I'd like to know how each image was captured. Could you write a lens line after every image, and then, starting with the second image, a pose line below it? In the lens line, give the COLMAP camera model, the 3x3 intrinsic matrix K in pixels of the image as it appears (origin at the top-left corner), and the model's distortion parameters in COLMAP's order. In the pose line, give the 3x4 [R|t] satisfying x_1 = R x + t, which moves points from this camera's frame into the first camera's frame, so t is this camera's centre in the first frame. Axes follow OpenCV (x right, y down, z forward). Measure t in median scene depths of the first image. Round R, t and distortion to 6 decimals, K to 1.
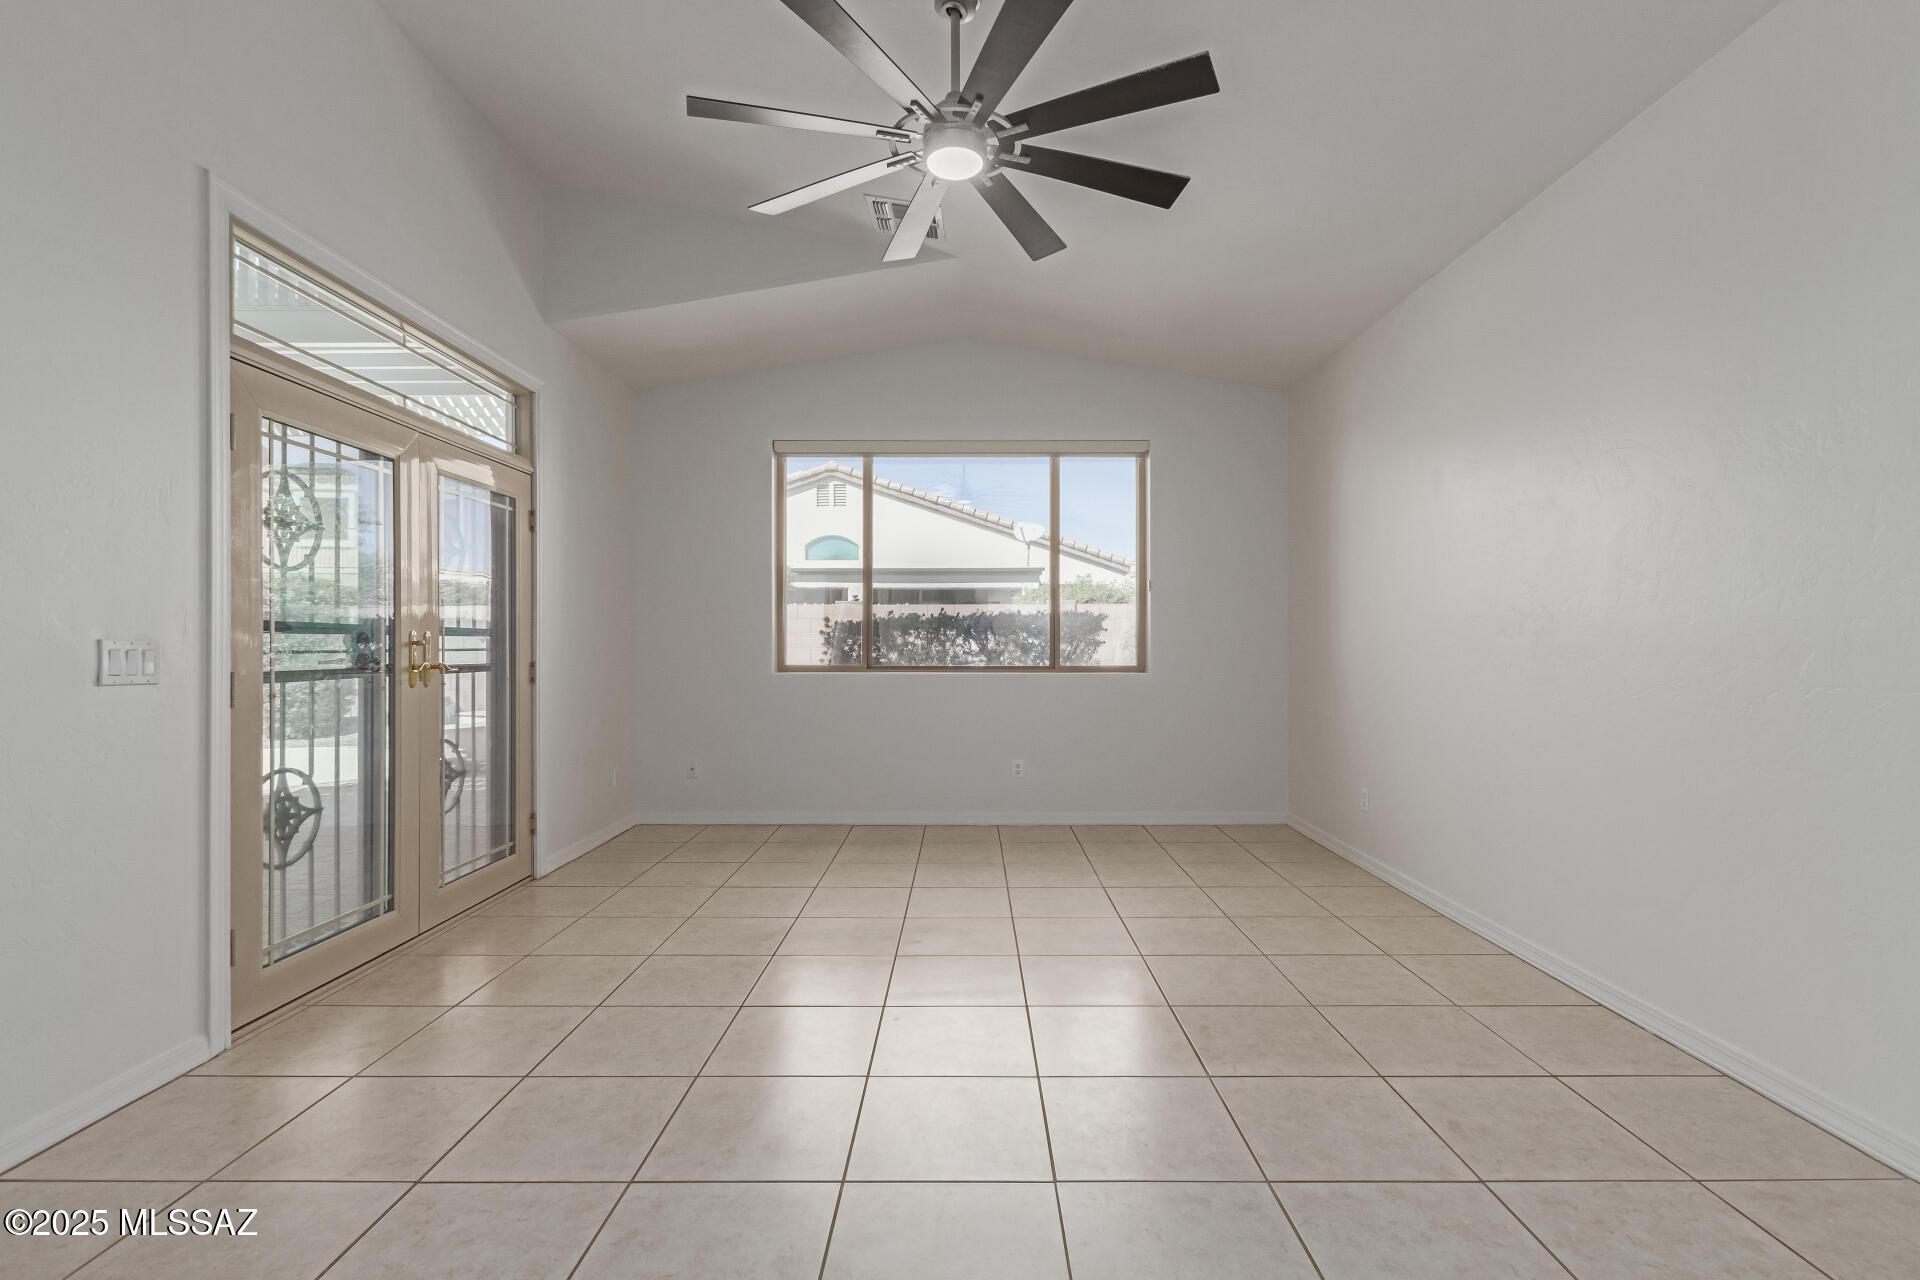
lens RADIAL K [[885.3, 0, 960.7], [0, 885.3, 647.5], [0, 0, 1]] dist [0.008967, -0.000894]
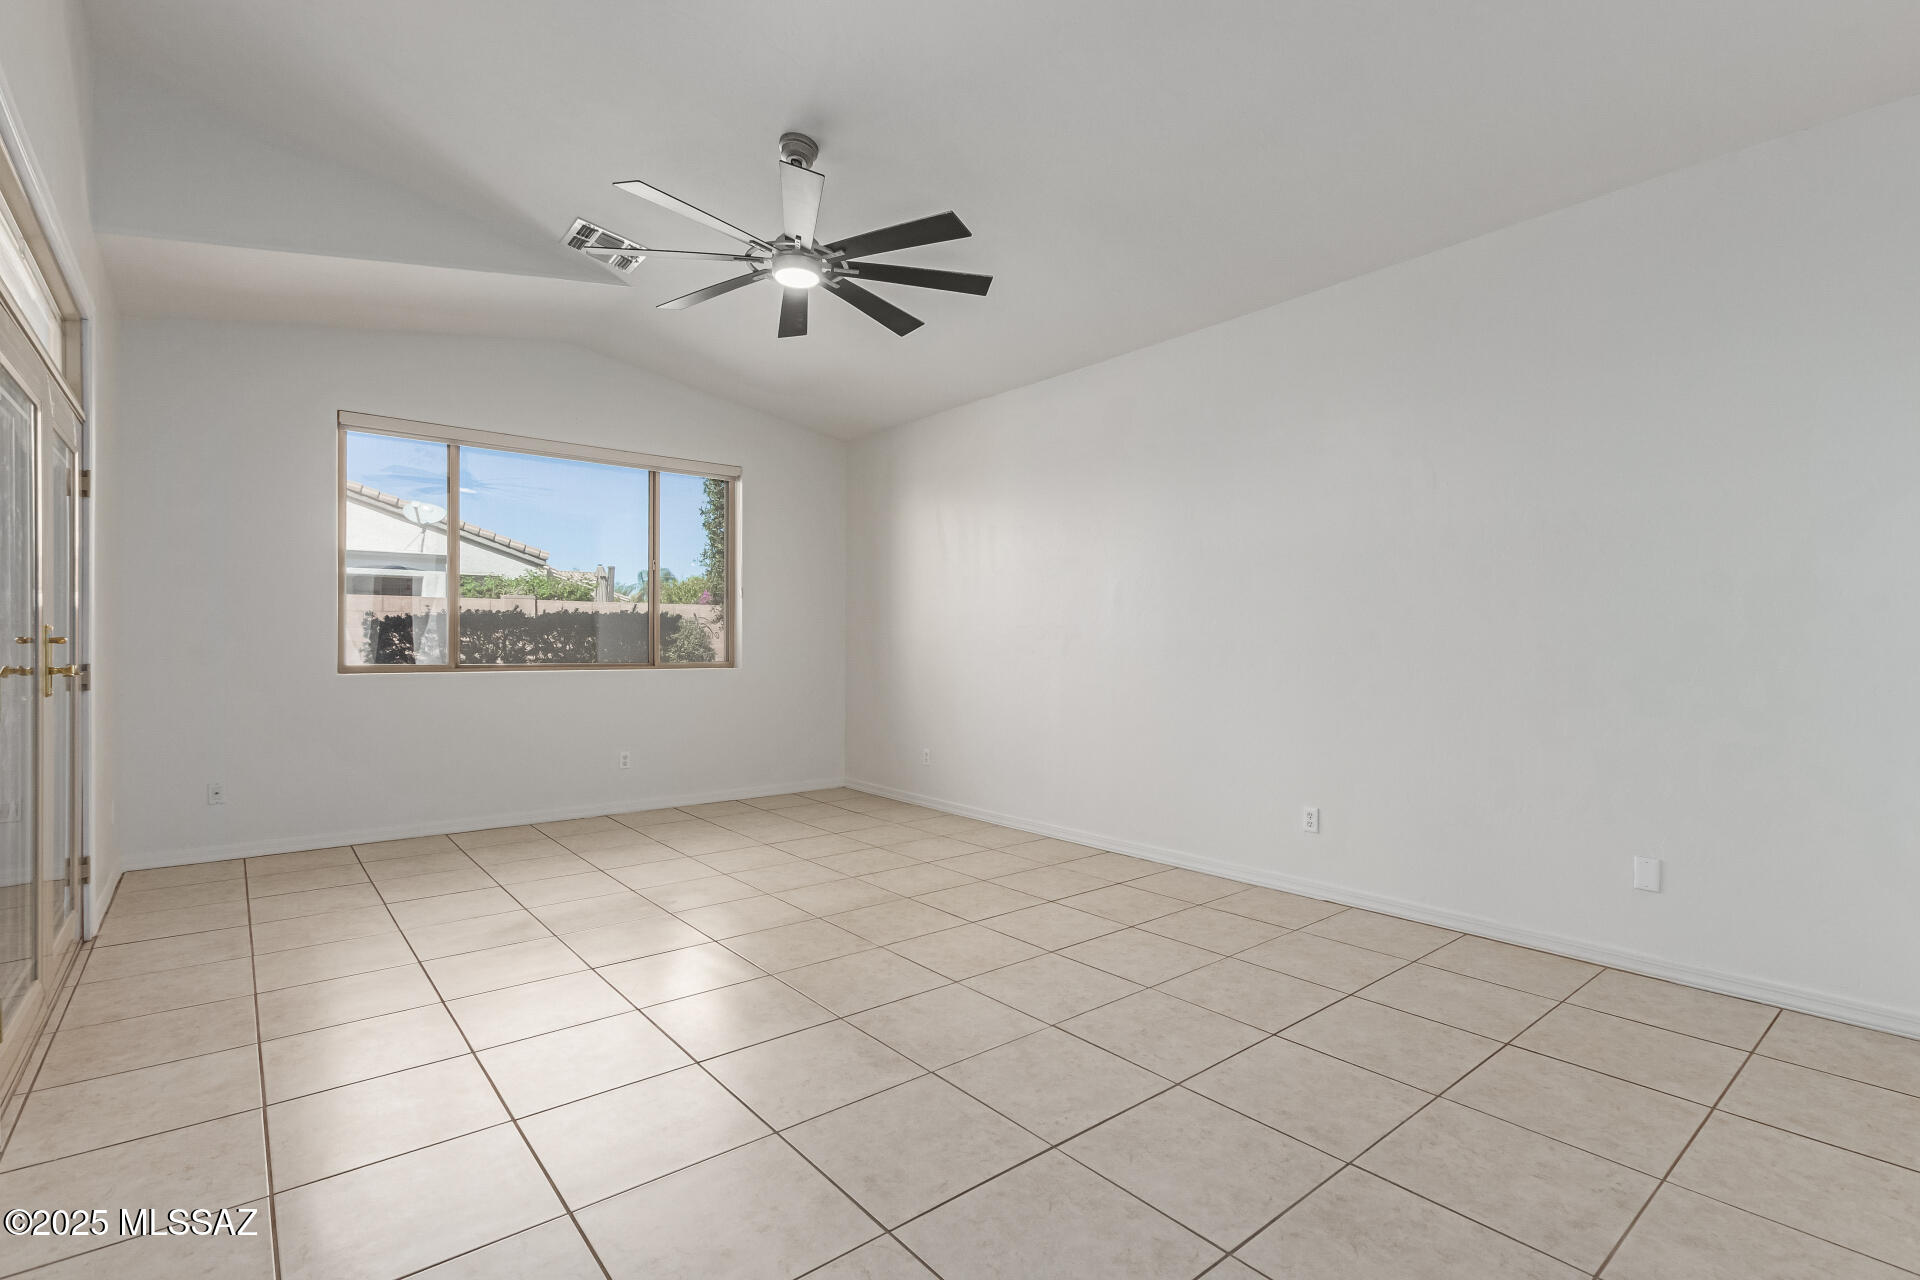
lens RADIAL K [[885.3, 0, 963.9], [0, 885.3, 640.8], [0, 0, 1]] dist [0.008967, -0.000894]
pose [[0.770054, 0.004645, 0.637961, -0.291805], [-0.001339, 0.999983, -0.005665, -0.000198], [-0.637977, 0.003508, 0.770047, -0.075042]]
